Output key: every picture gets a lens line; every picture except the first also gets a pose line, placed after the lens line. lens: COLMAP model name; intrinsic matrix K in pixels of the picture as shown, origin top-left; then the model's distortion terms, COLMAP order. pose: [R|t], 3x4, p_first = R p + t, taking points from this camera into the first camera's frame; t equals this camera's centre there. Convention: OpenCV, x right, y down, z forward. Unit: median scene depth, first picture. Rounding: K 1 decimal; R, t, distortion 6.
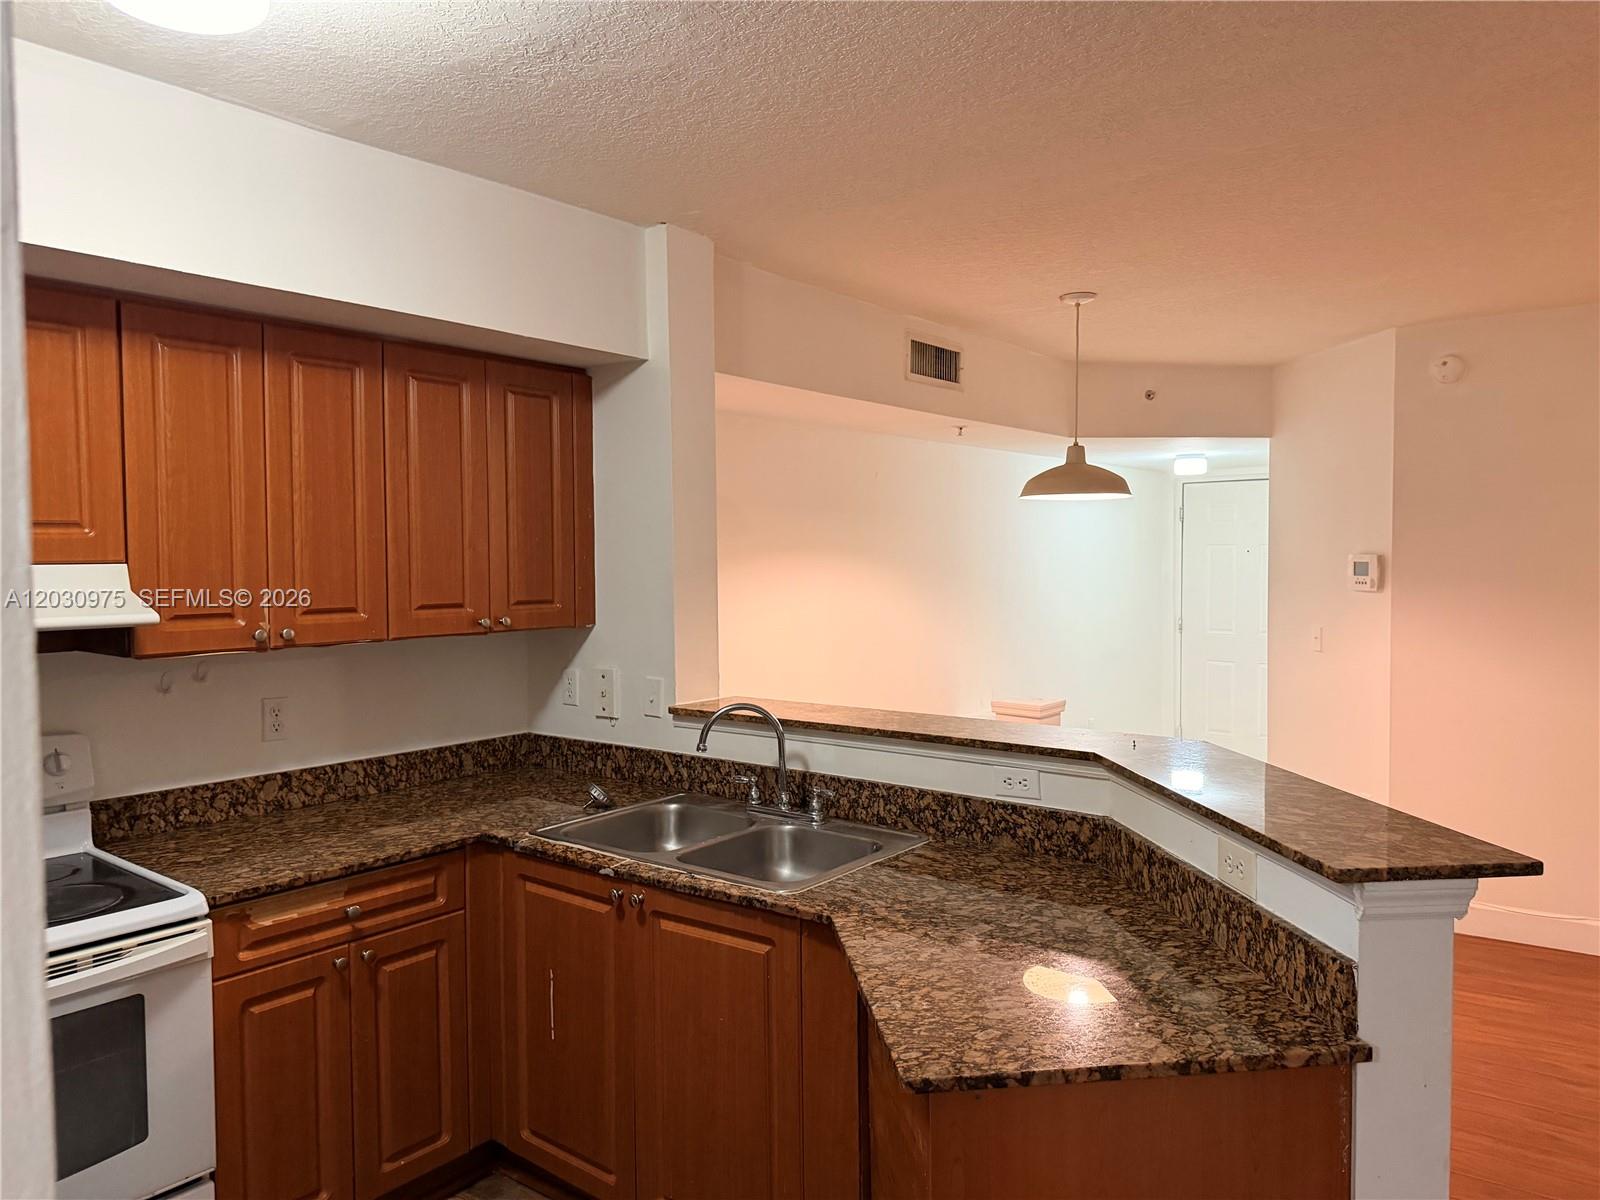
lens RADIAL K [[1084.8, 0, 792.5], [0, 1084.8, 605.9], [0, 0, 1]] dist [-0.001881, -0.002037]
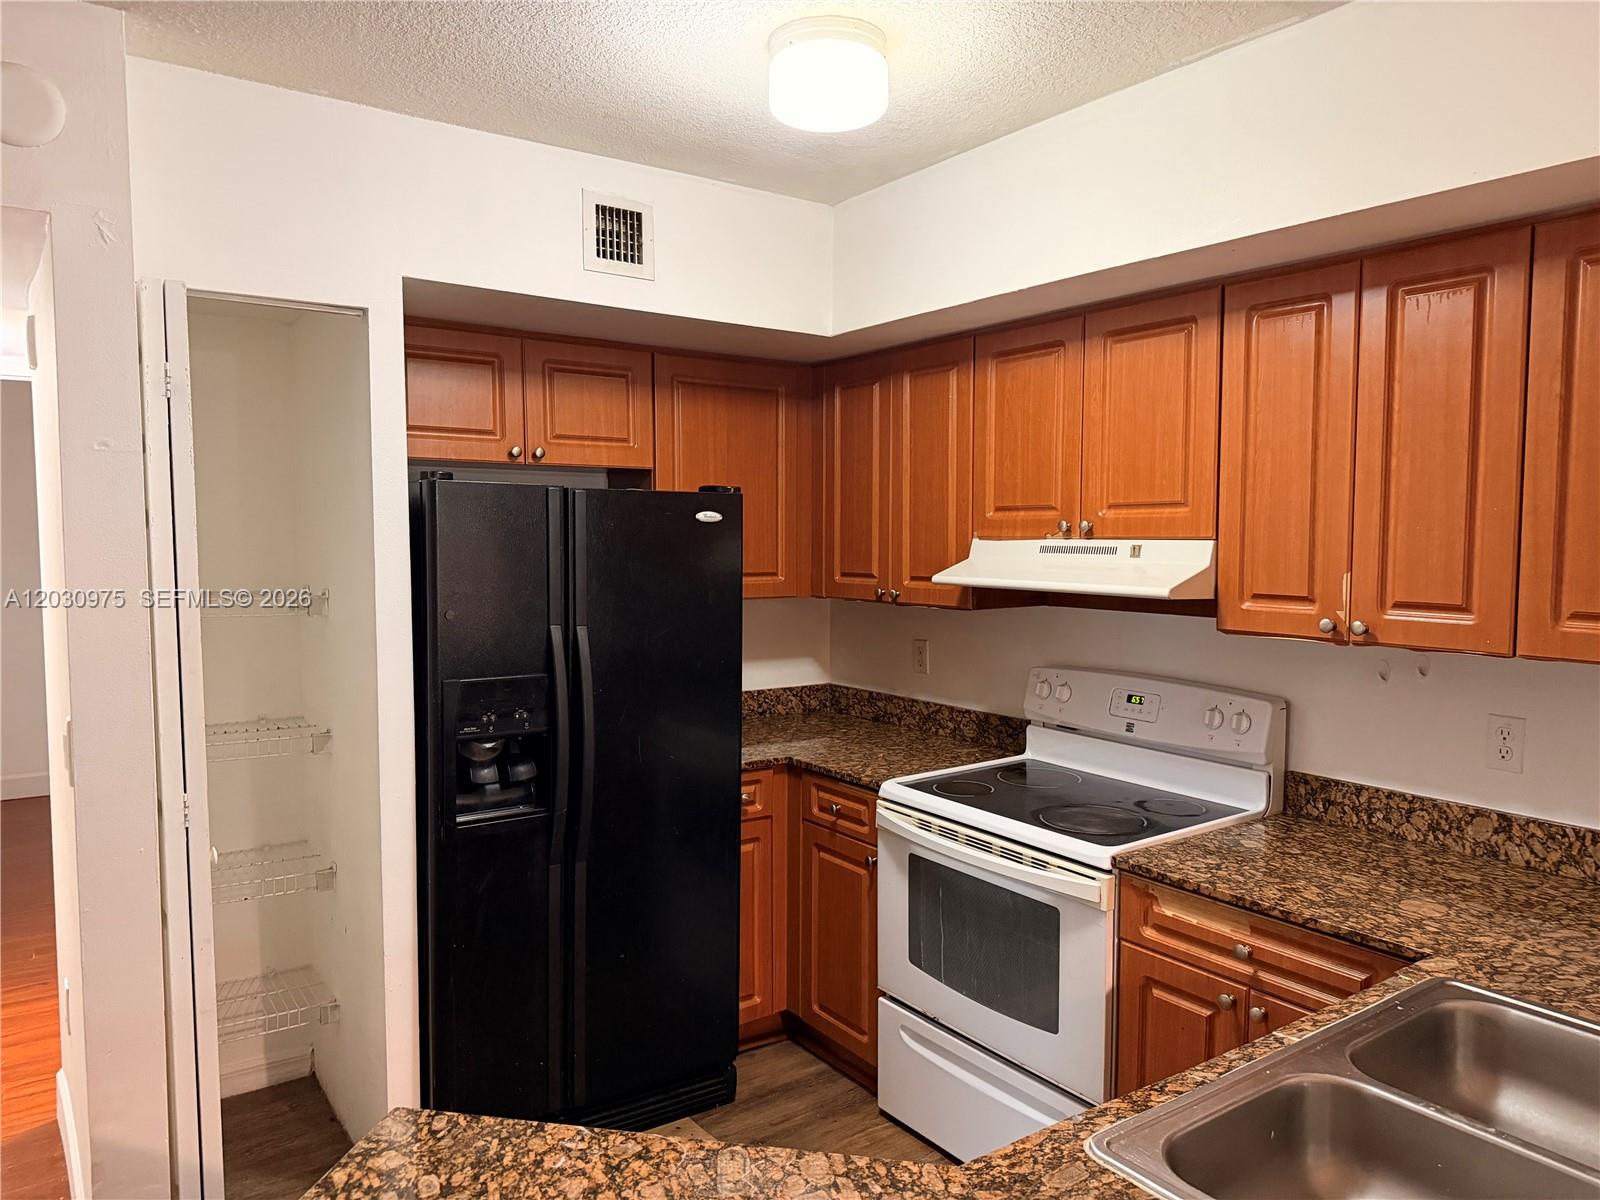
lens RADIAL K [[1084.8, 0, 792.5], [0, 1084.8, 605.9], [0, 0, 1]] dist [-0.001881, -0.002037]
pose [[-0.278754, 0.071948, -0.957664, 0.448888], [-0.041938, 0.995327, 0.086985, -0.044120], [0.959446, 0.064410, -0.274434, 0.800814]]
